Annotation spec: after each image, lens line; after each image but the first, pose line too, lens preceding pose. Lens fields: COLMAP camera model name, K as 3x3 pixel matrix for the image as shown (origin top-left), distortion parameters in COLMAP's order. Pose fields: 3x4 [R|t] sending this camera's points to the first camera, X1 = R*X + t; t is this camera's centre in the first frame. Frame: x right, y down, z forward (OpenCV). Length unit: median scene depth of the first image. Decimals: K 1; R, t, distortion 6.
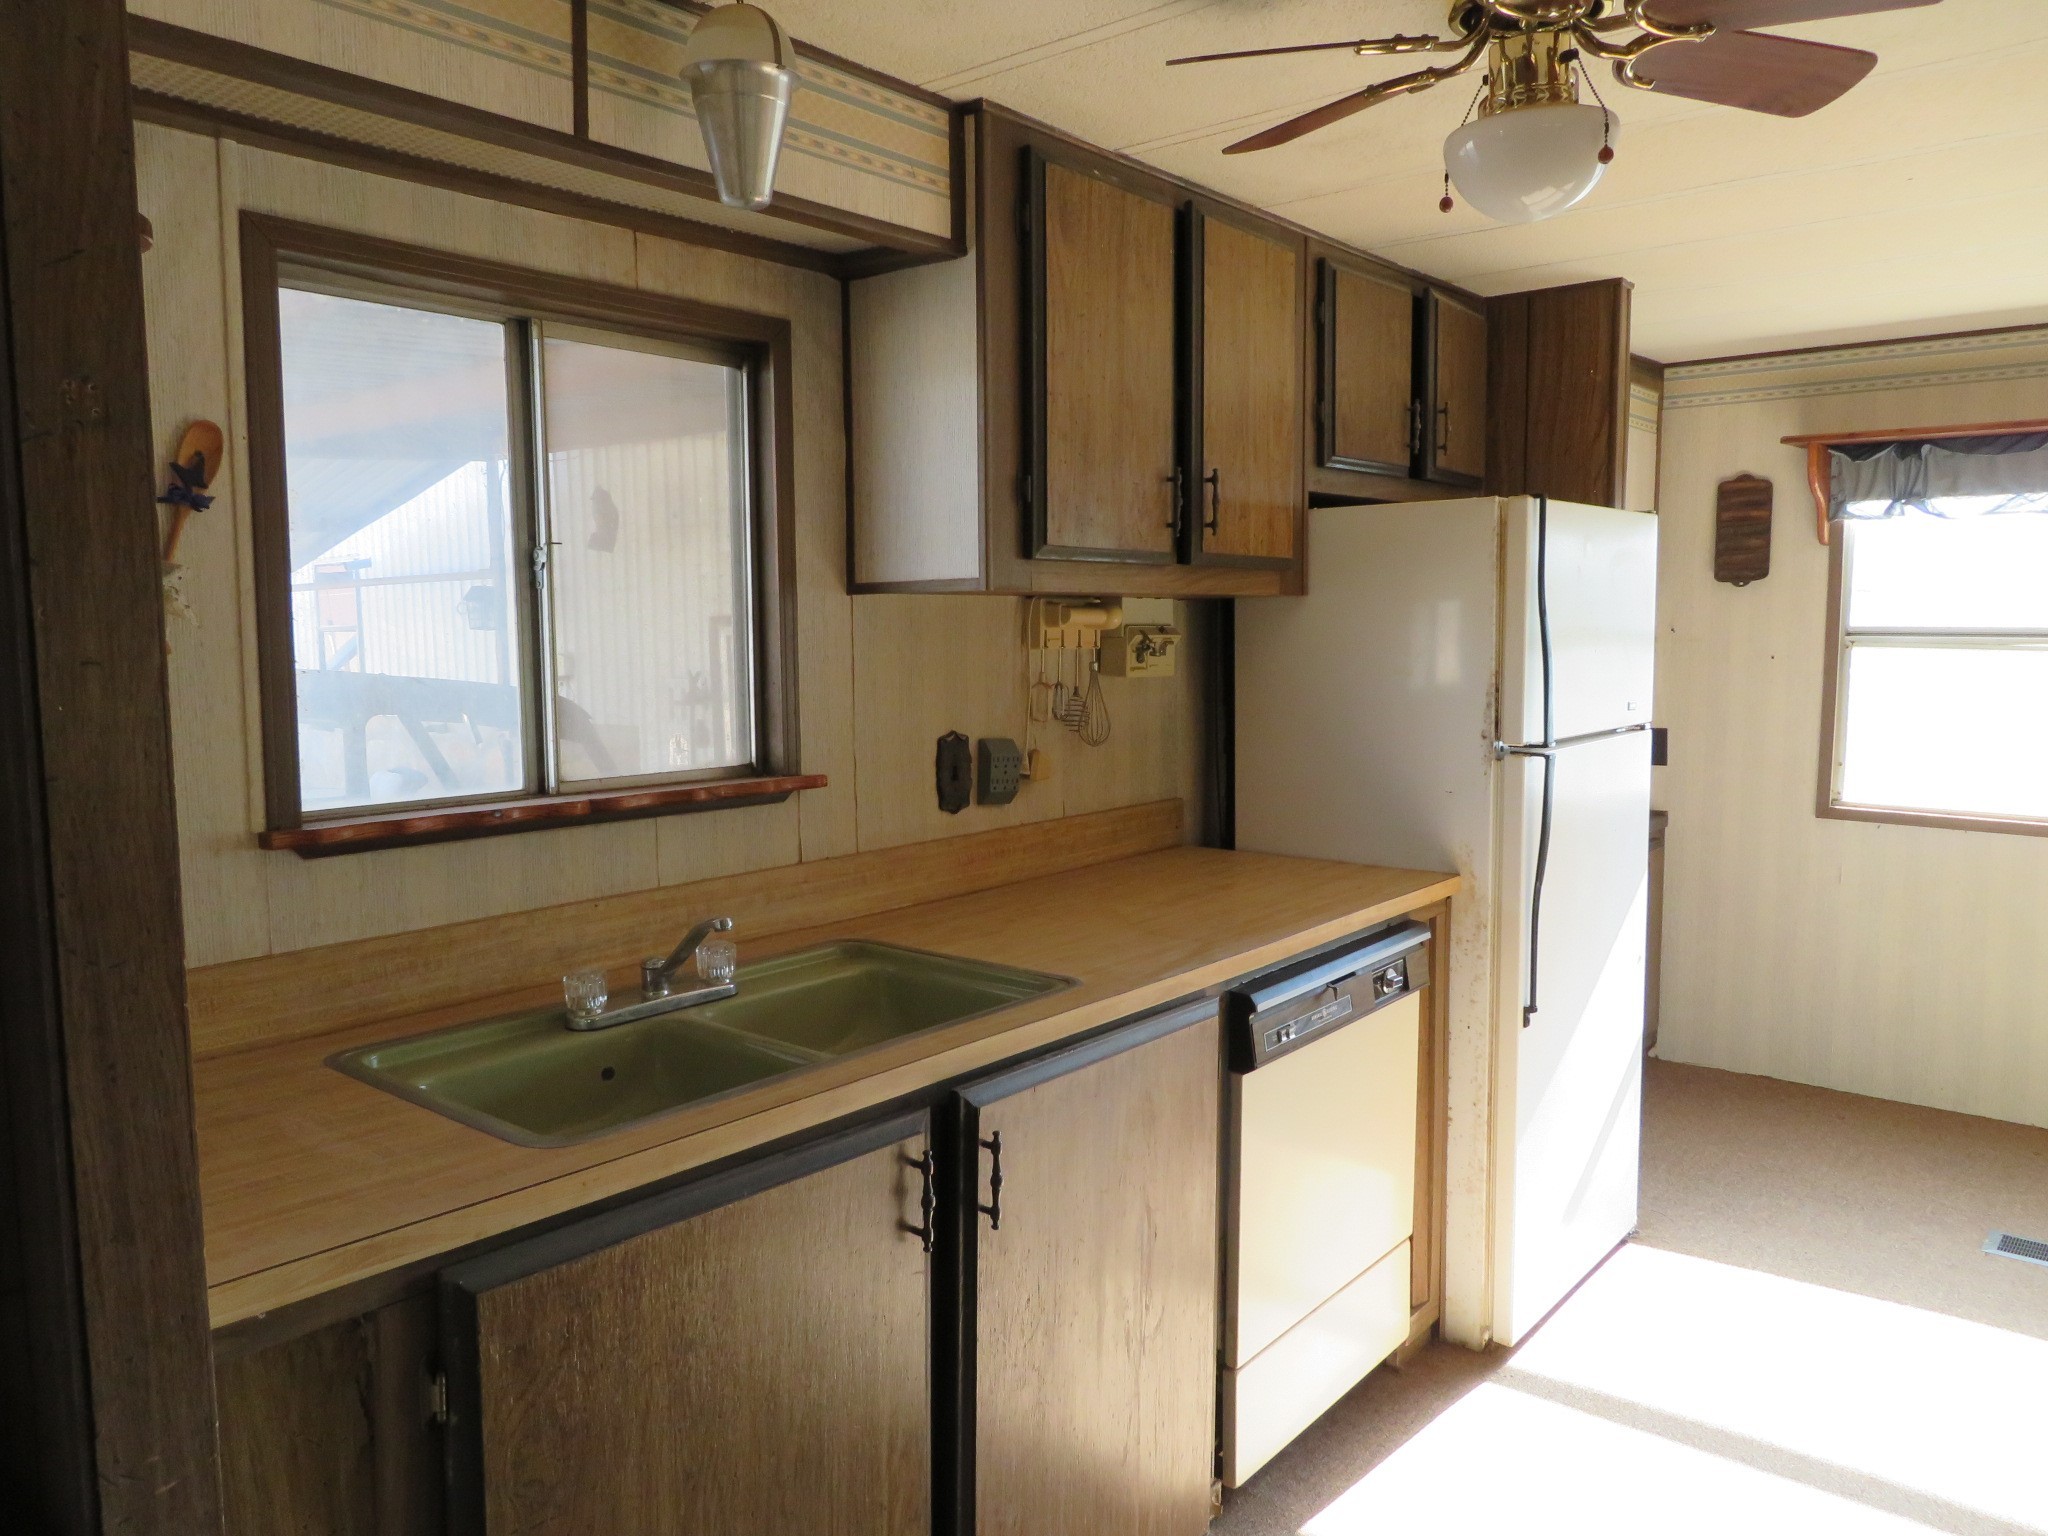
lens RADIAL K [[1469.2, 0, 1018.7], [0, 1469.2, 747.6], [0, 0, 1]] dist [-0.007909, -0.001718]
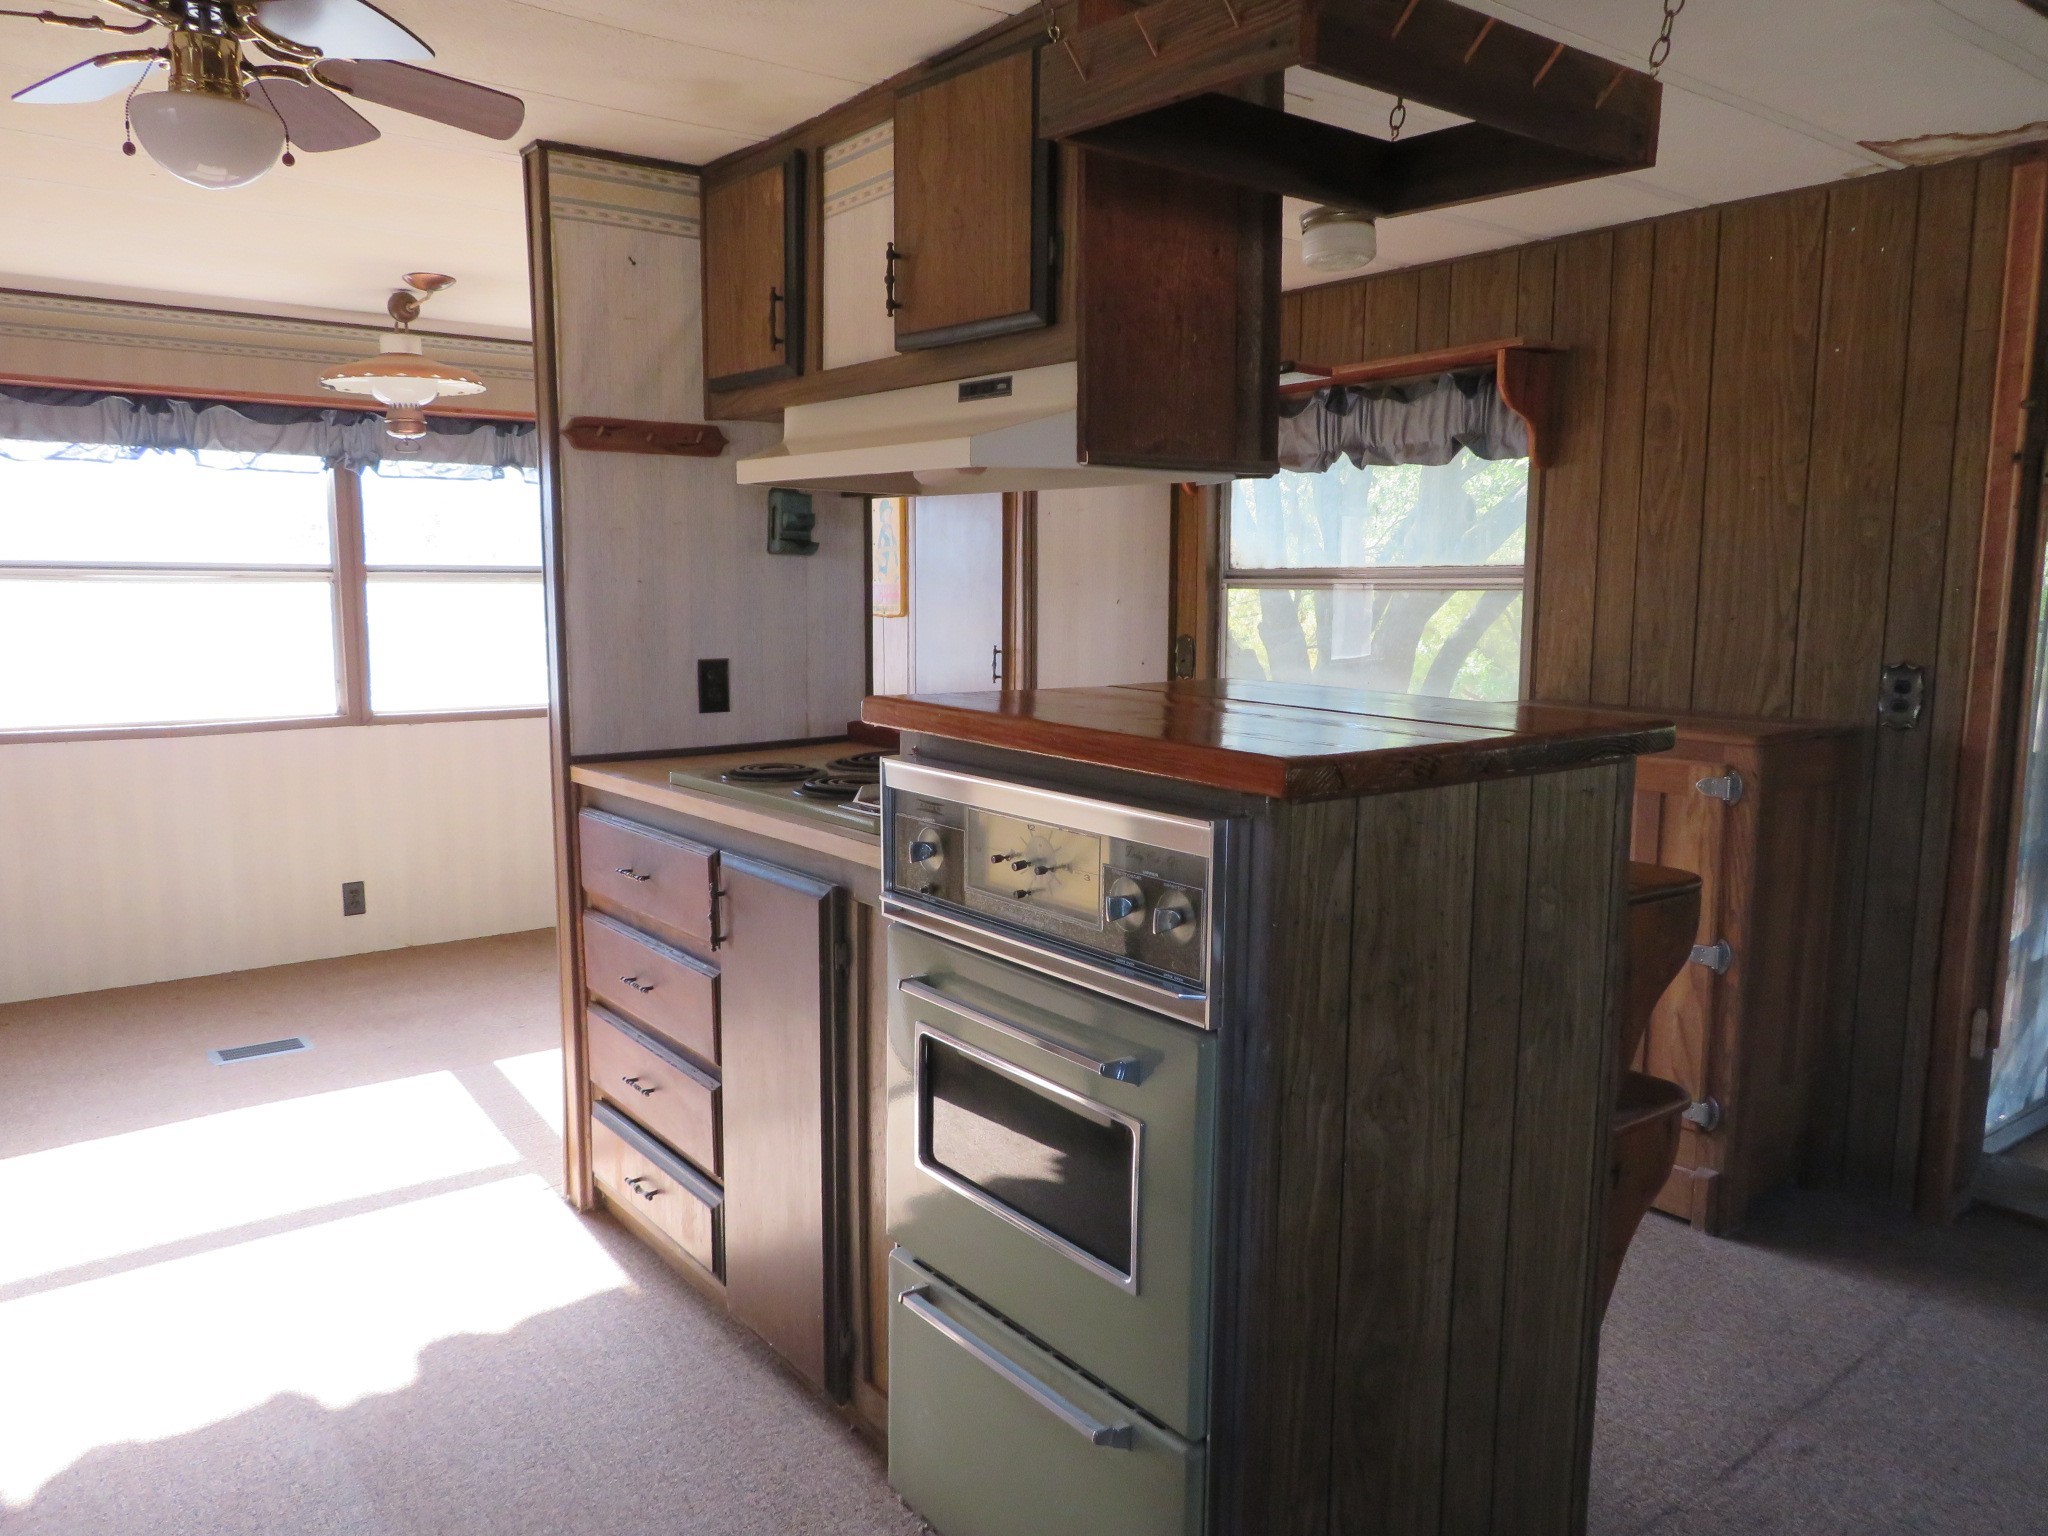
lens RADIAL K [[1469.2, 0, 1016.0], [0, 1469.2, 773.7], [0, 0, 1]] dist [-0.007909, -0.001718]
pose [[0.205946, -0.121198, 0.971029, -0.384317], [0.075975, 0.991286, 0.107613, 0.018735], [-0.975610, 0.051612, 0.213359, 0.066463]]
